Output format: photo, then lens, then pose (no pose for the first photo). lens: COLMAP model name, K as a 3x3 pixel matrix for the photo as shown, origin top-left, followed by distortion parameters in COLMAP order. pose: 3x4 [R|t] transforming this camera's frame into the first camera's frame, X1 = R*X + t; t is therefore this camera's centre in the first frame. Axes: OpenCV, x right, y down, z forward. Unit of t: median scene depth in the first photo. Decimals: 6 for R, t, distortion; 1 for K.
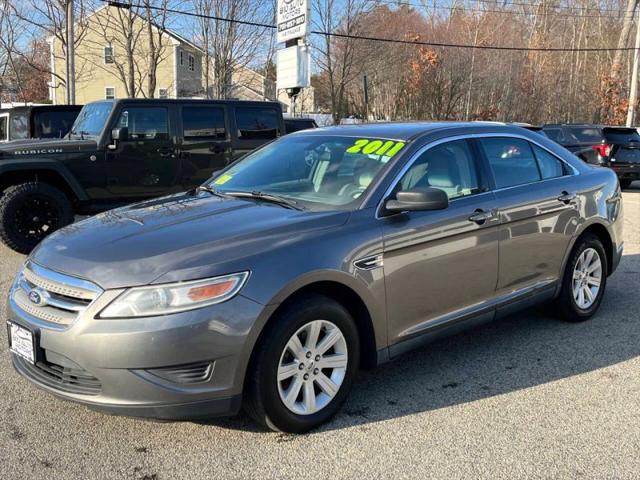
lens RADIAL K [[866.5, 0, 318.9], [0, 866.5, 301.4], [0, 0, 1]] dist [0.162572, -0.385922]
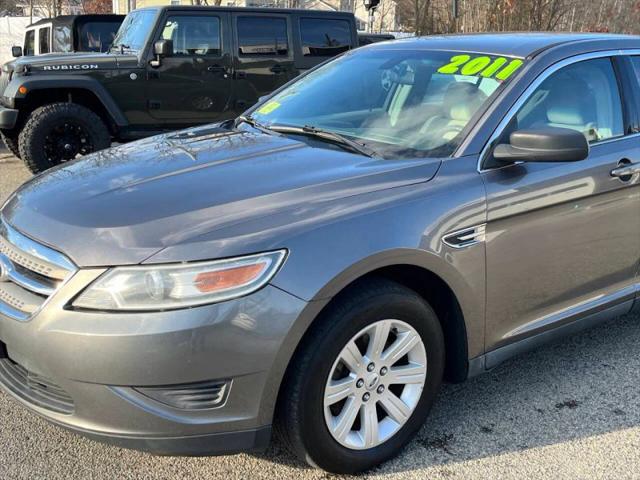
lens RADIAL K [[866.5, 0, 318.9], [0, 866.5, 301.4], [0, 0, 1]] dist [0.162572, -0.385922]
pose [[0.995988, 0.042079, -0.078978, -0.000437], [-0.035403, 0.995828, 0.084101, -0.044806], [0.082187, -0.080967, 0.993322, 0.282562]]
